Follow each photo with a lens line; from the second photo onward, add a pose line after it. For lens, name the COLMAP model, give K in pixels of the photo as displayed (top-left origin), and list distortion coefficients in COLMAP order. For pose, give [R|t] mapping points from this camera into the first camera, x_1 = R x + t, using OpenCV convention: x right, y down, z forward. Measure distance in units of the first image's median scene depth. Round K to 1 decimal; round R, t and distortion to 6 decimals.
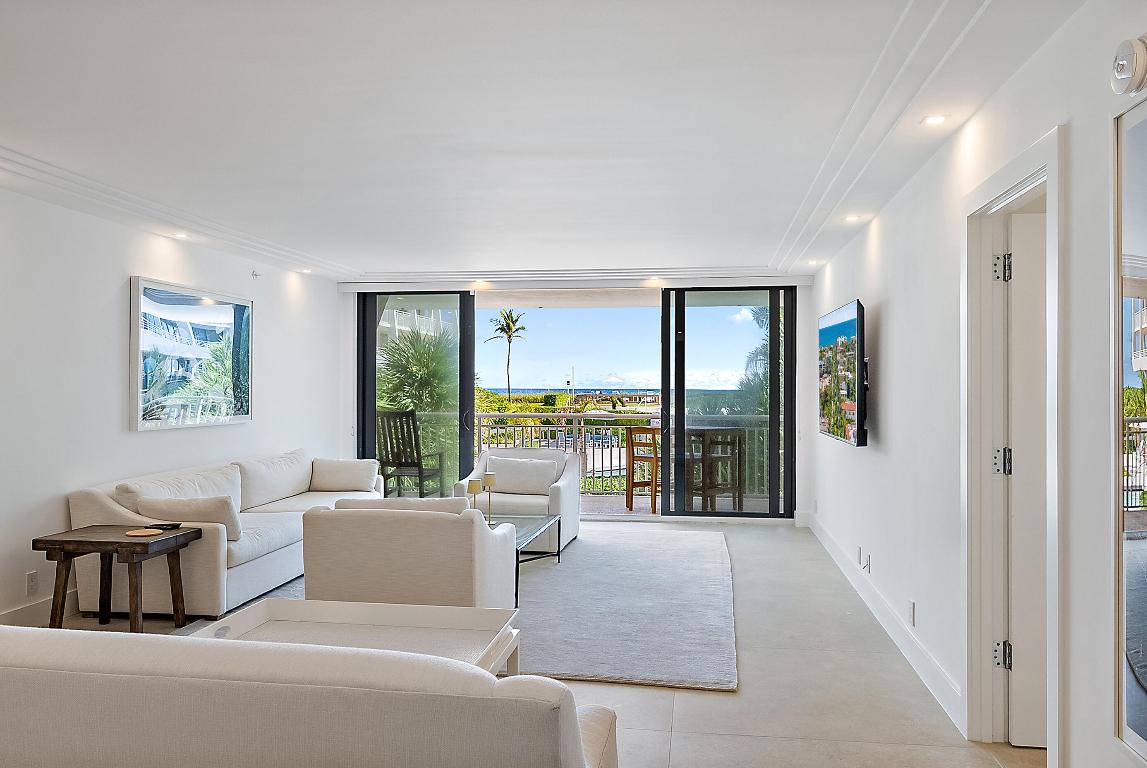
lens RADIAL K [[873.4, 0, 563.3], [0, 873.4, 389.0], [0, 0, 1]] dist [0.003457, 0.001275]
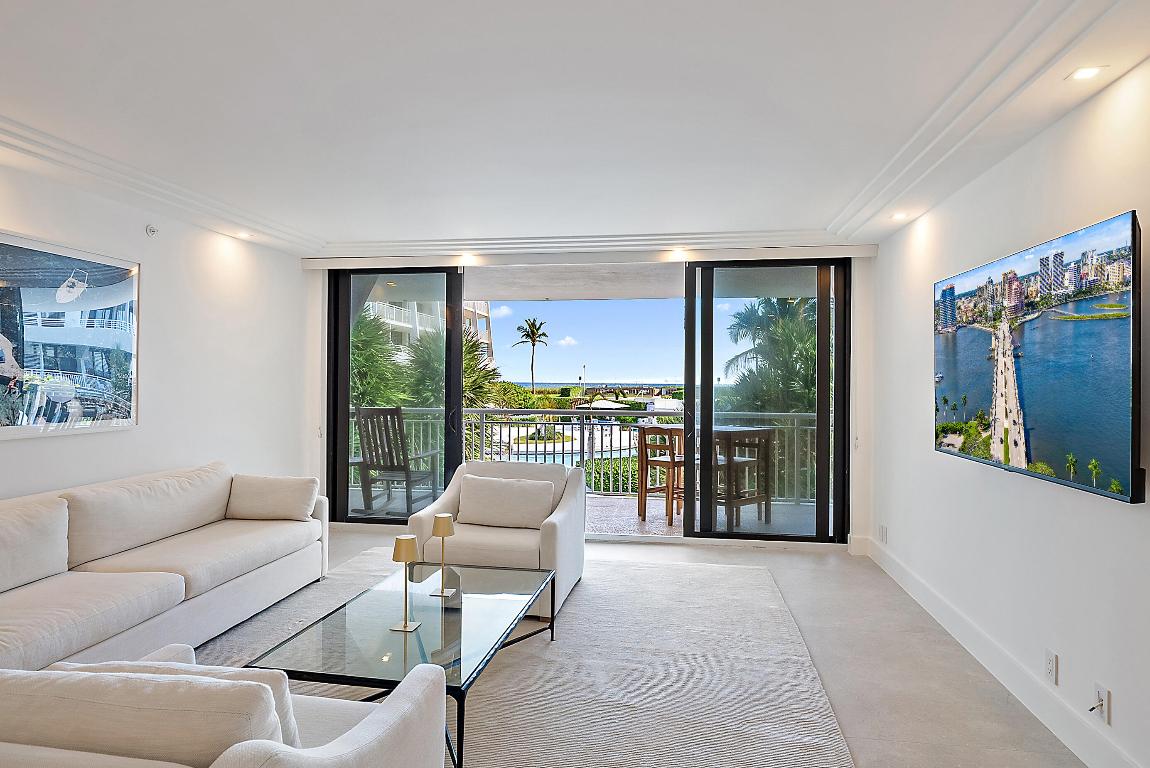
lens RADIAL K [[685.6, 0, 570.3], [0, 685.6, 380.2], [0, 0, 1]] dist [-0.018288, 0.002020]
pose [[0.999947, 0.003706, -0.009579, 0.009259], [-0.003746, 0.999984, -0.004126, -0.000907], [0.009564, 0.004161, 0.999946, 0.322383]]
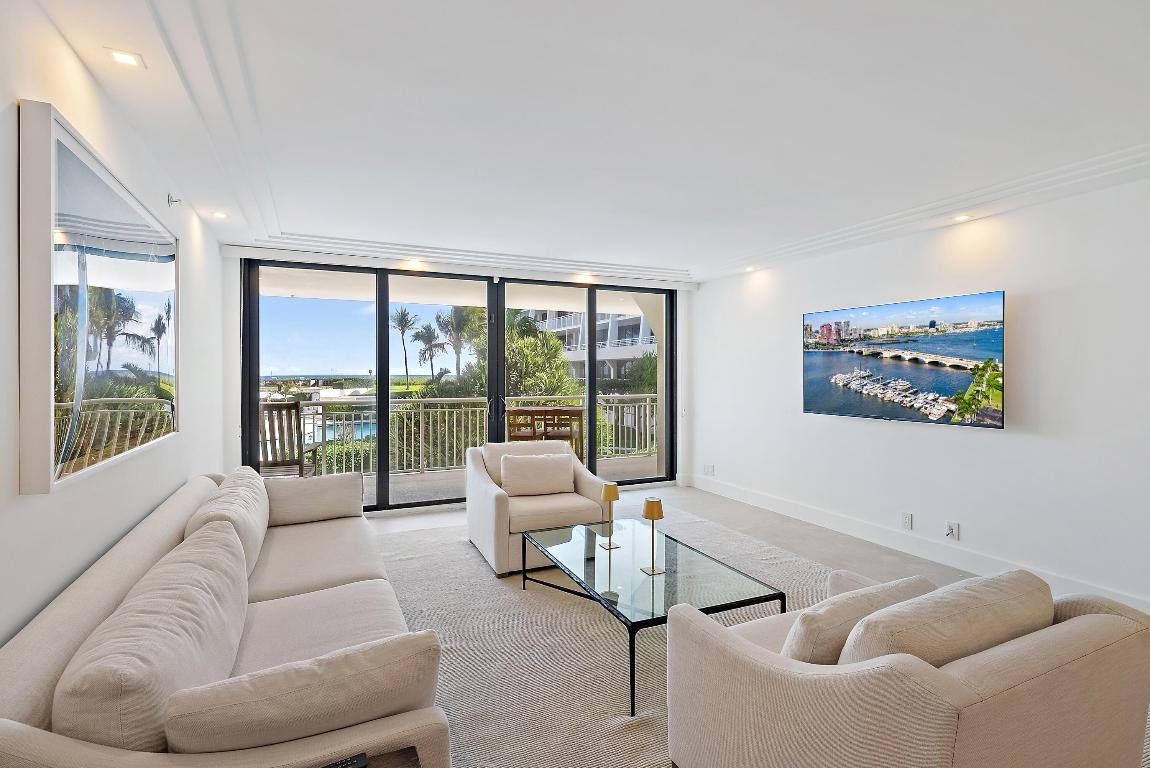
lens RADIAL K [[549.9, 0, 576.7], [0, 549.9, 390.1], [0, 0, 1]] dist [-0.003354, 0.000538]
pose [[0.831589, -0.021880, 0.554960, -0.249644], [0.006508, 0.999539, 0.029655, -0.002375], [-0.555353, -0.021049, 0.831348, 0.390274]]
